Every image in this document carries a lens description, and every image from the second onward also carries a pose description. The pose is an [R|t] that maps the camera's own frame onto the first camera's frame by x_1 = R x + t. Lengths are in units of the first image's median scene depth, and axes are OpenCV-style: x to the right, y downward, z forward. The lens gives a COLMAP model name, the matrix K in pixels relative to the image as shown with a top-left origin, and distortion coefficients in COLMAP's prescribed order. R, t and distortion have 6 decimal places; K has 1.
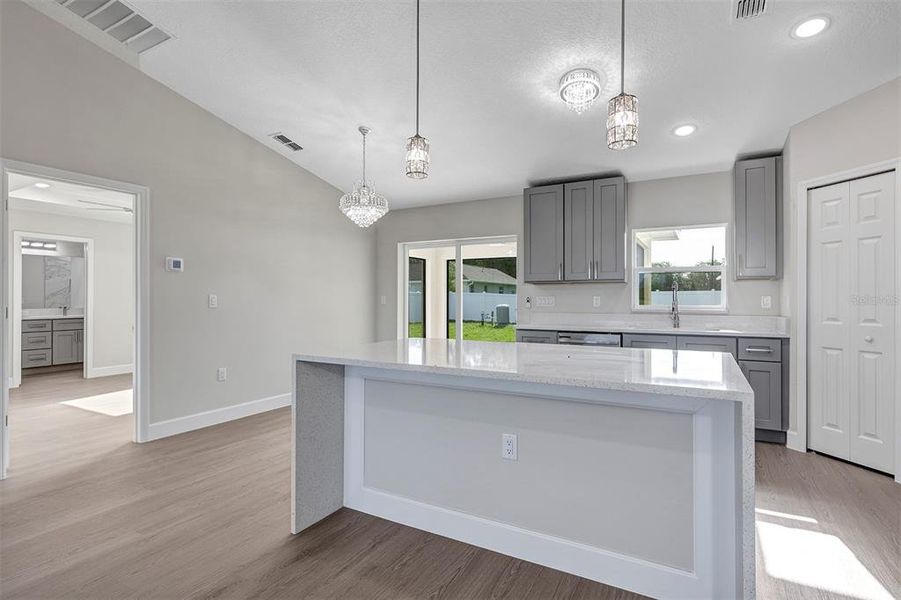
lens RADIAL K [[449.7, 0, 450.5], [0, 449.7, 300.0], [0, 0, 1]] dist [0.002428, 0.000269]
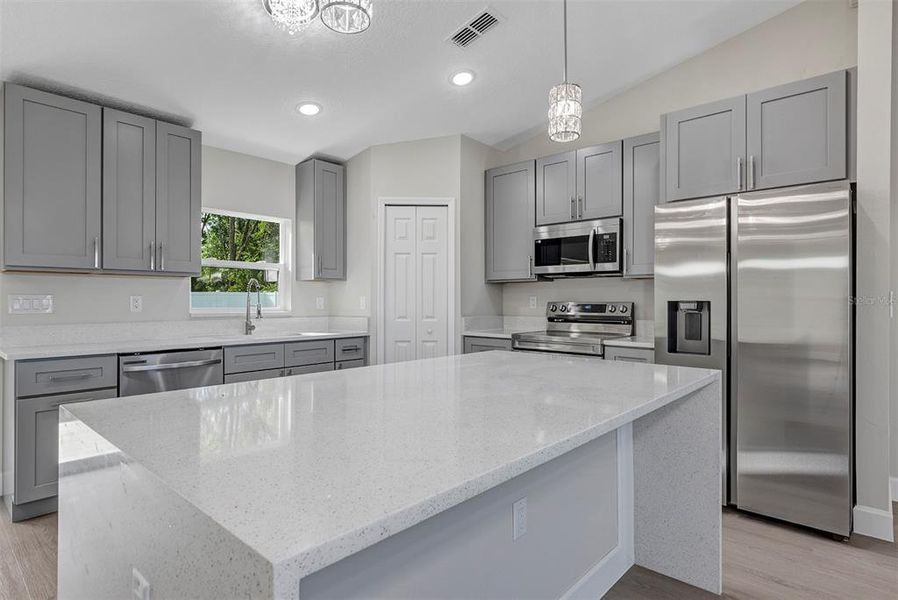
lens RADIAL K [[476.2, 0, 449.0], [0, 476.2, 300.0], [0, 0, 1]] dist [-0.001789, -0.000238]
pose [[0.225512, 0.000599, 0.974240, -0.291751], [0.000366, 1.000000, -0.000700, -0.001792], [-0.974240, 0.000514, 0.225512, 0.468066]]
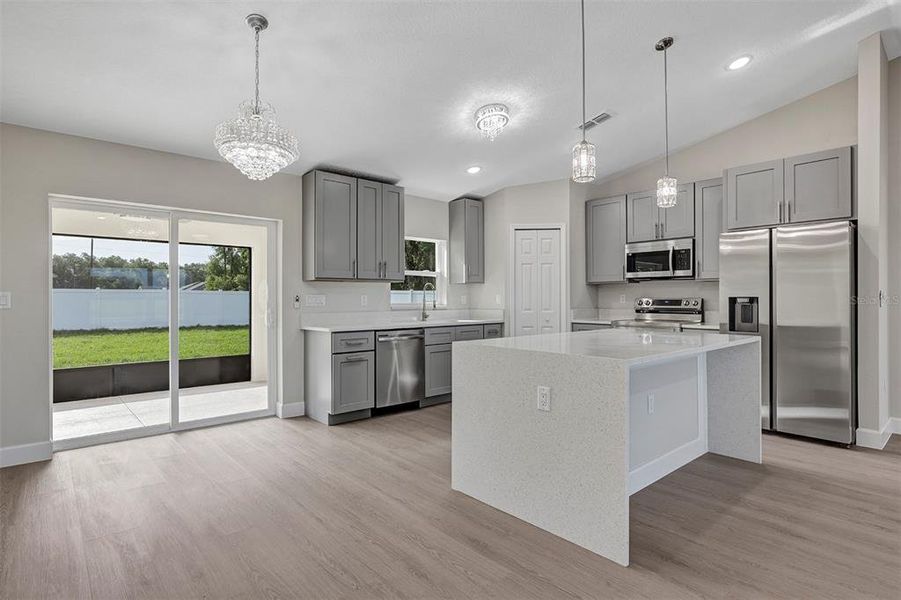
lens RADIAL K [[465.2, 0, 447.4], [0, 465.2, 297.0], [0, 0, 1]] dist [-0.003244, -0.000391]
pose [[0.338294, 0.001159, 0.941040, -0.705124], [0.003734, 0.999990, -0.002574, -0.000509], [-0.941033, 0.004385, 0.338286, 0.548586]]
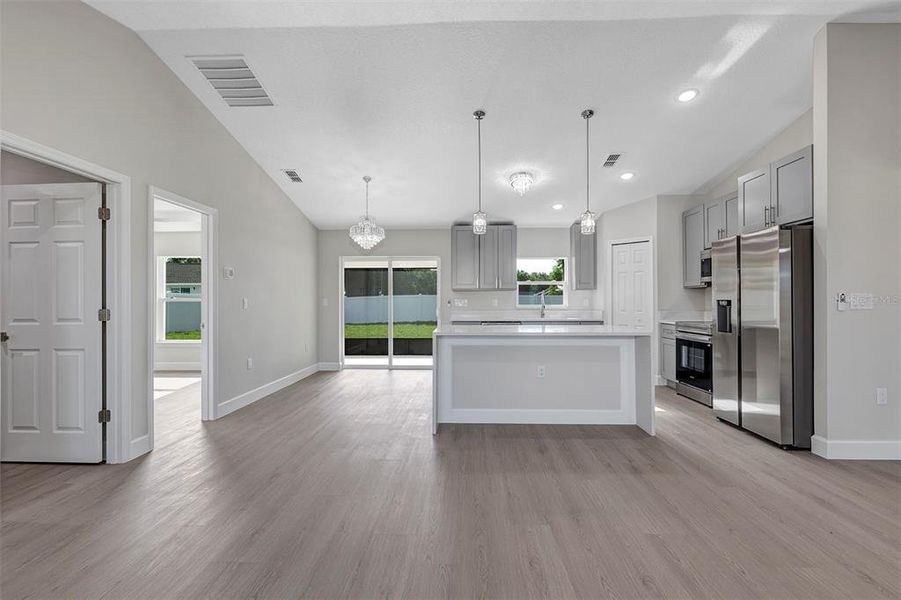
lens RADIAL K [[427.8, 0, 450.5], [0, 427.8, 300.0], [0, 0, 1]] dist [-0.004497, -0.000436]
pose [[0.890056, -0.000827, 0.455851, -0.566181], [0.003227, 0.999985, -0.004487, 0.000944], [-0.455841, 0.005464, 0.890045, -0.280572]]
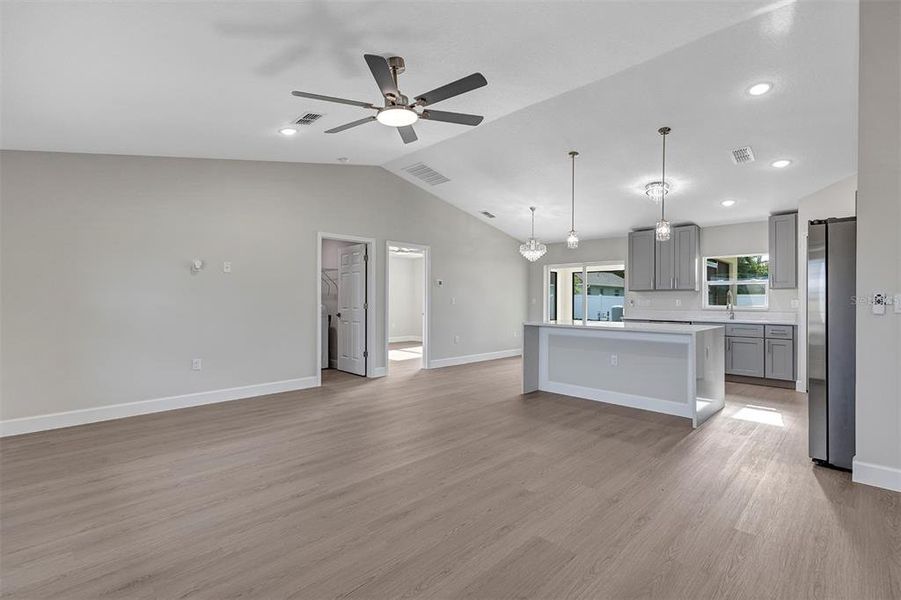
lens RADIAL K [[410.7, 0, 451.6], [0, 410.7, 298.5], [0, 0, 1]] dist [0.011217, -0.000003]
pose [[0.963513, 0.002545, -0.267650, -0.063050], [-0.004427, 0.999970, -0.006430, 0.001624], [0.267625, 0.007380, 0.963495, -0.706196]]
